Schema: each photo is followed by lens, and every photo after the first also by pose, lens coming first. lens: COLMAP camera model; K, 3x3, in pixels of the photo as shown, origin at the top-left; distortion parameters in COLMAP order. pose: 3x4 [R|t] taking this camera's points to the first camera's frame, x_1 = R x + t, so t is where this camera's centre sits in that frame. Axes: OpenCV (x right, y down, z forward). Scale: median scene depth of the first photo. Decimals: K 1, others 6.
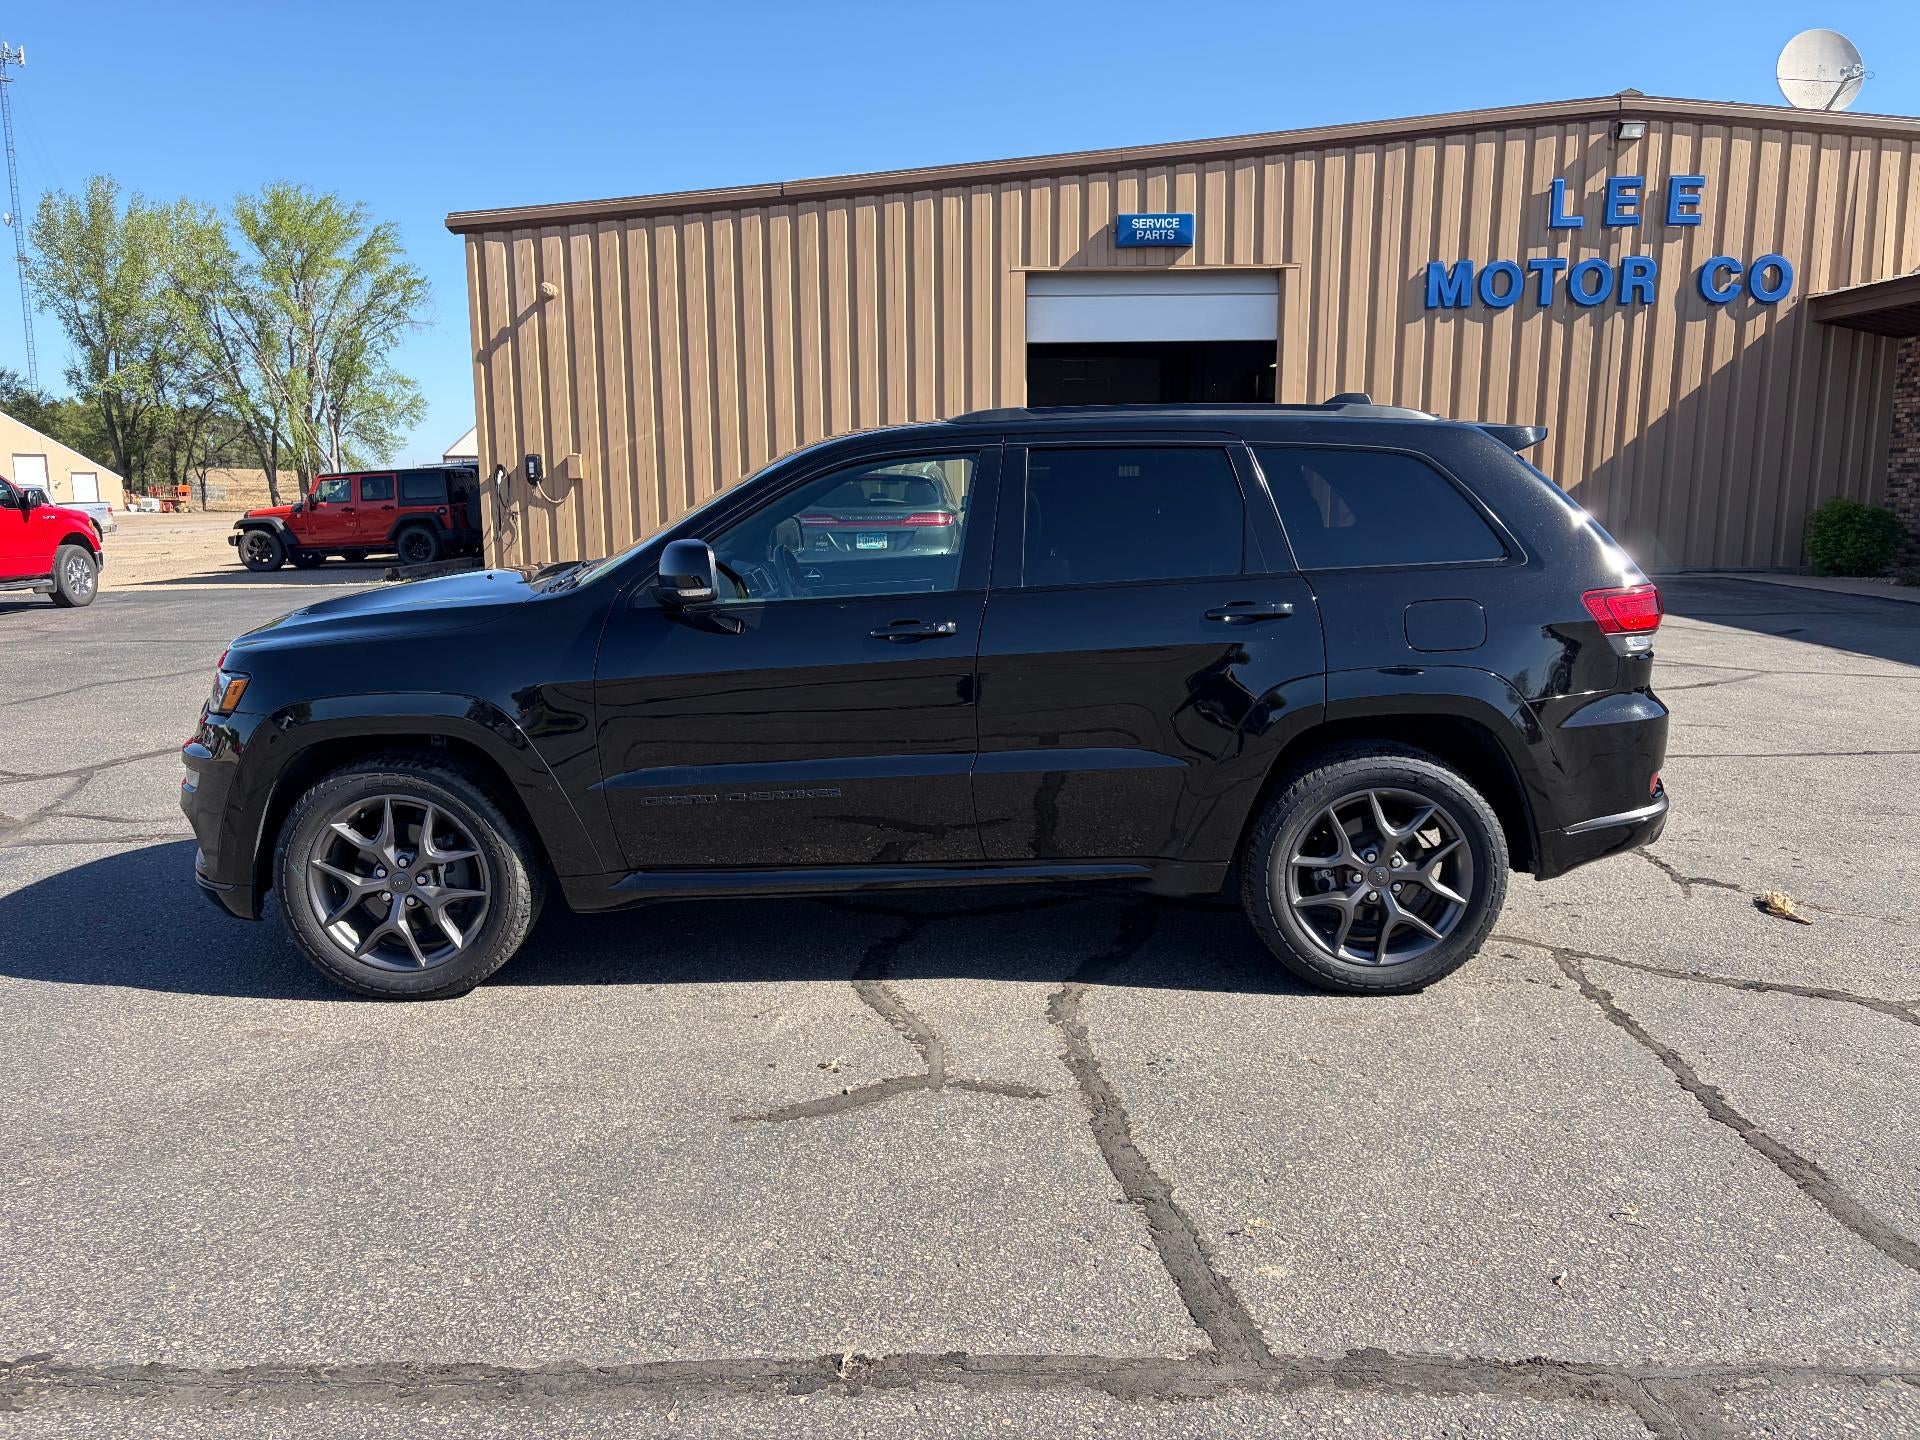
lens RADIAL K [[1435.2, 0, 961.7], [0, 1435.2, 733.4], [0, 0, 1]] dist [0.042975, -0.033192]
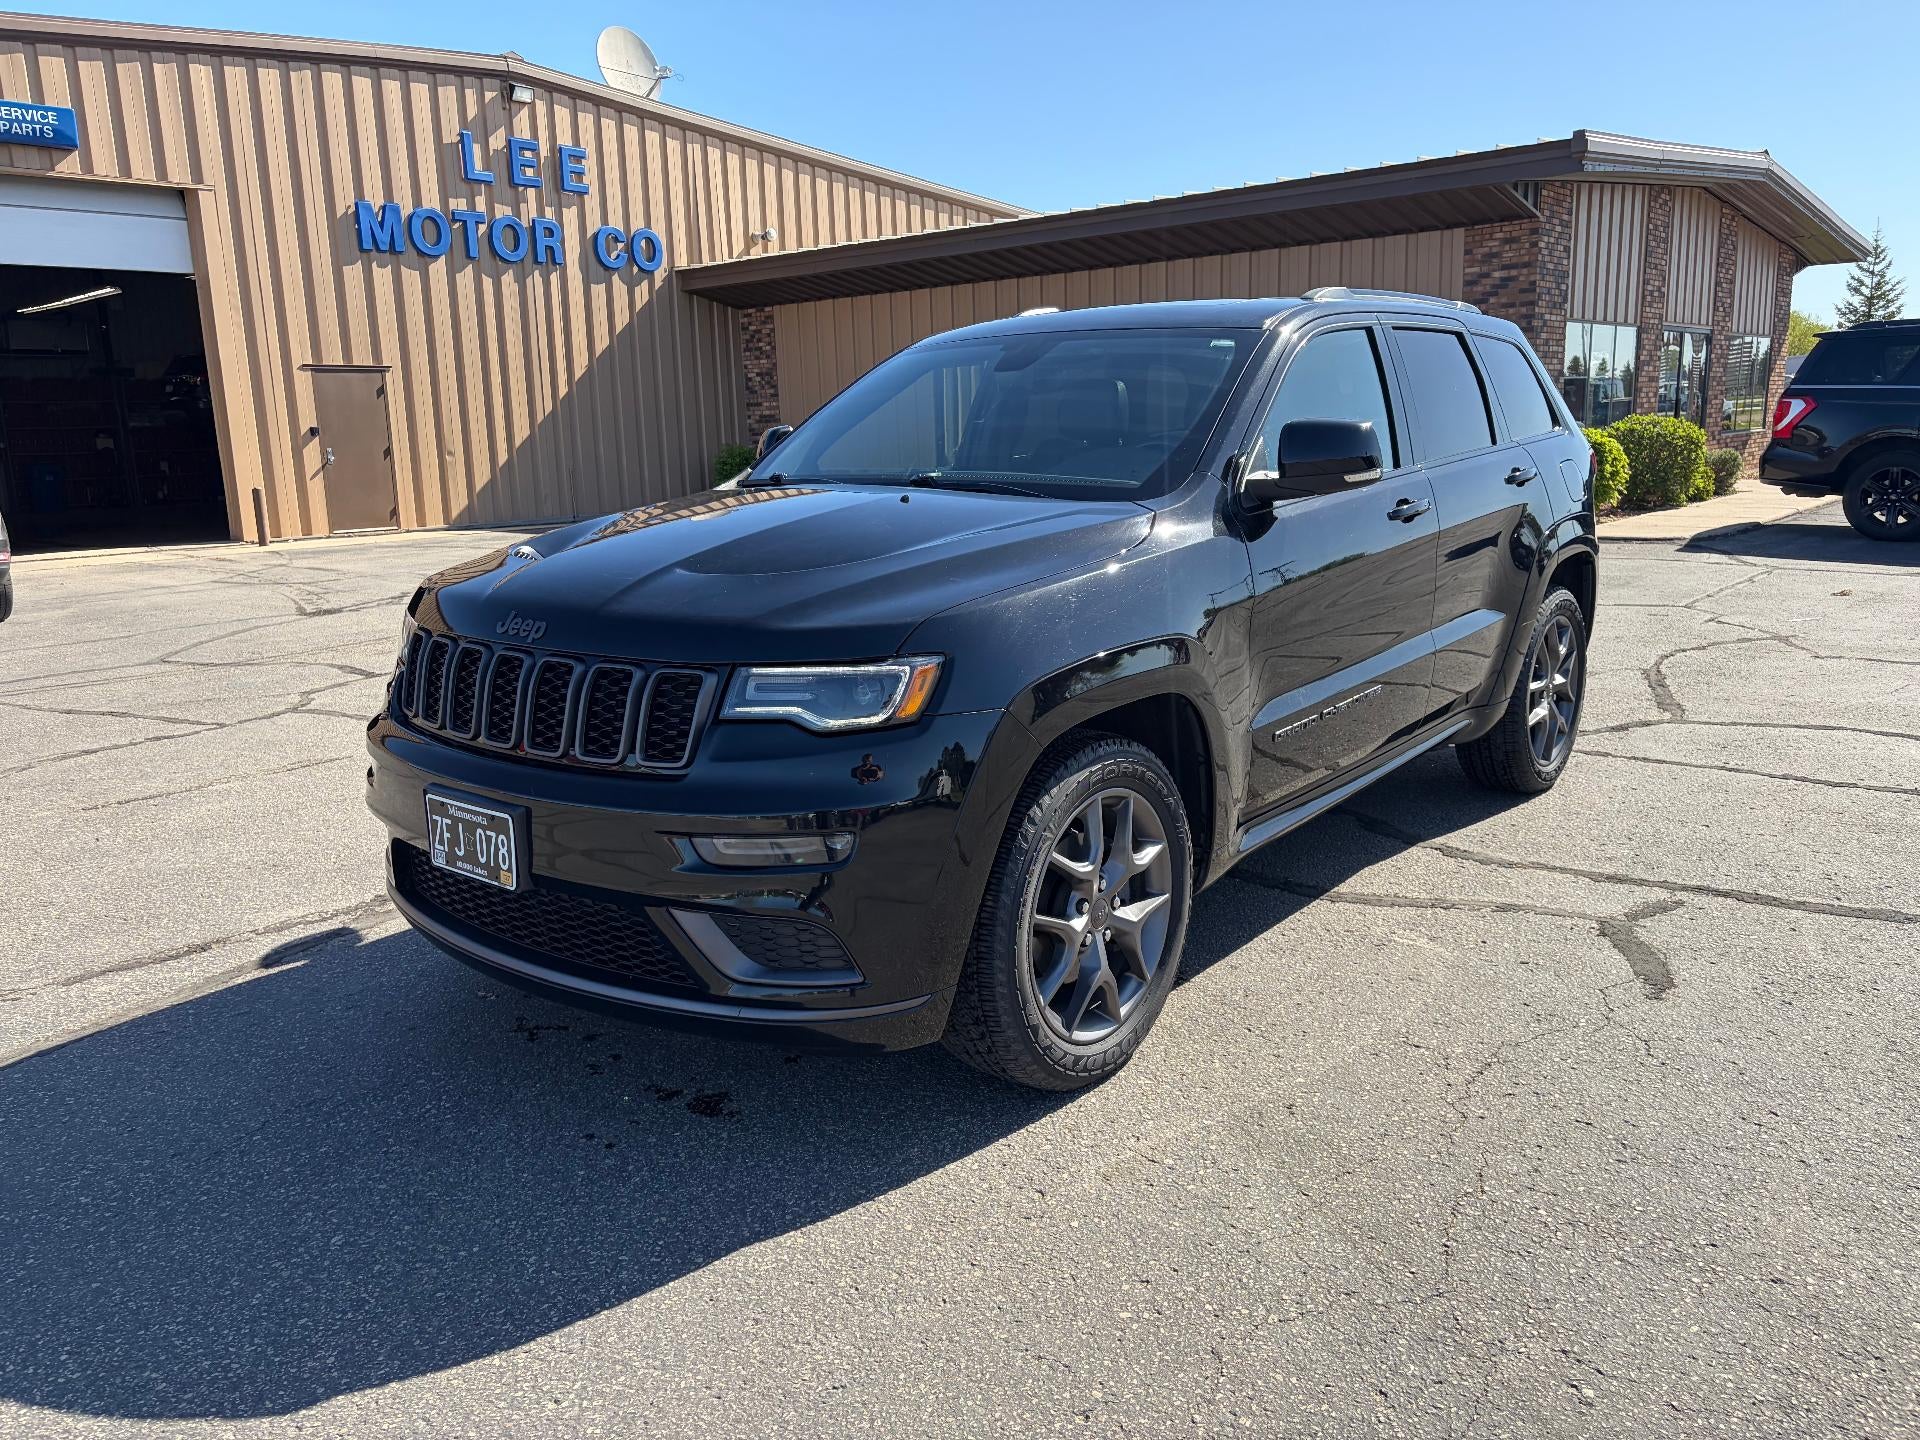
lens RADIAL K [[1439.0, 0, 952.5], [0, 1439.0, 718.7], [0, 0, 1]] dist [0.044596, -0.046938]
pose [[0.628761, -0.169717, 0.758851, -0.204198], [0.163364, 0.982942, 0.084477, -0.013556], [-0.760244, 0.070853, 0.645762, 0.125595]]
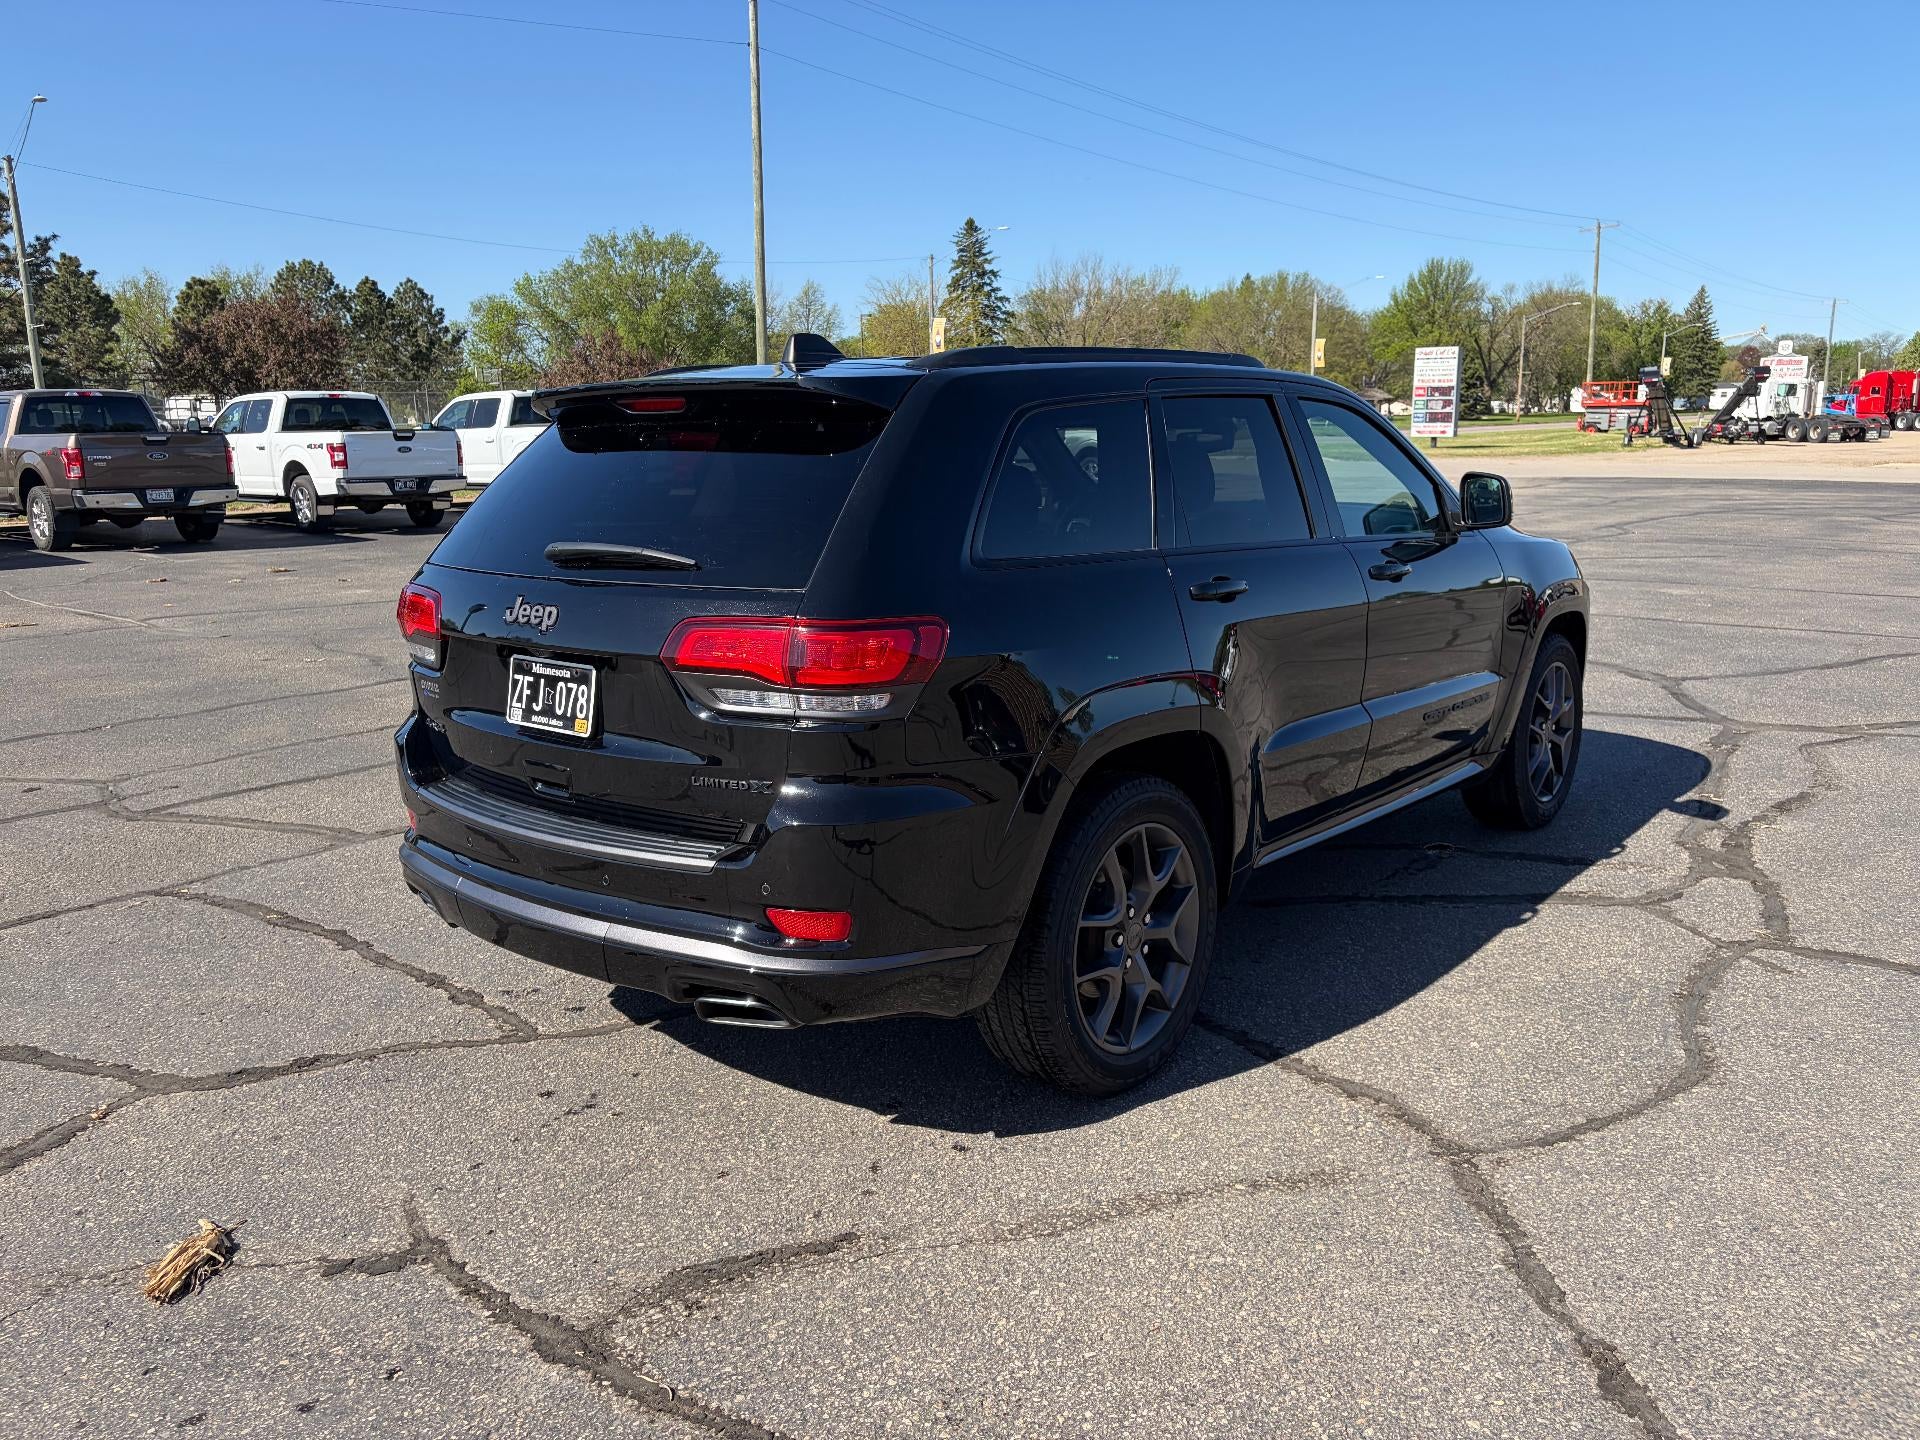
lens RADIAL K [[1447.0, 0, 951.1], [0, 1447.0, 752.1], [0, 0, 1]] dist [0.025147, 0.000581]
pose [[-0.631974, 0.190898, -0.751110, 0.198509], [-0.117905, 0.934223, 0.336640, -0.070966], [0.765968, 0.301308, -0.567897, 0.373486]]
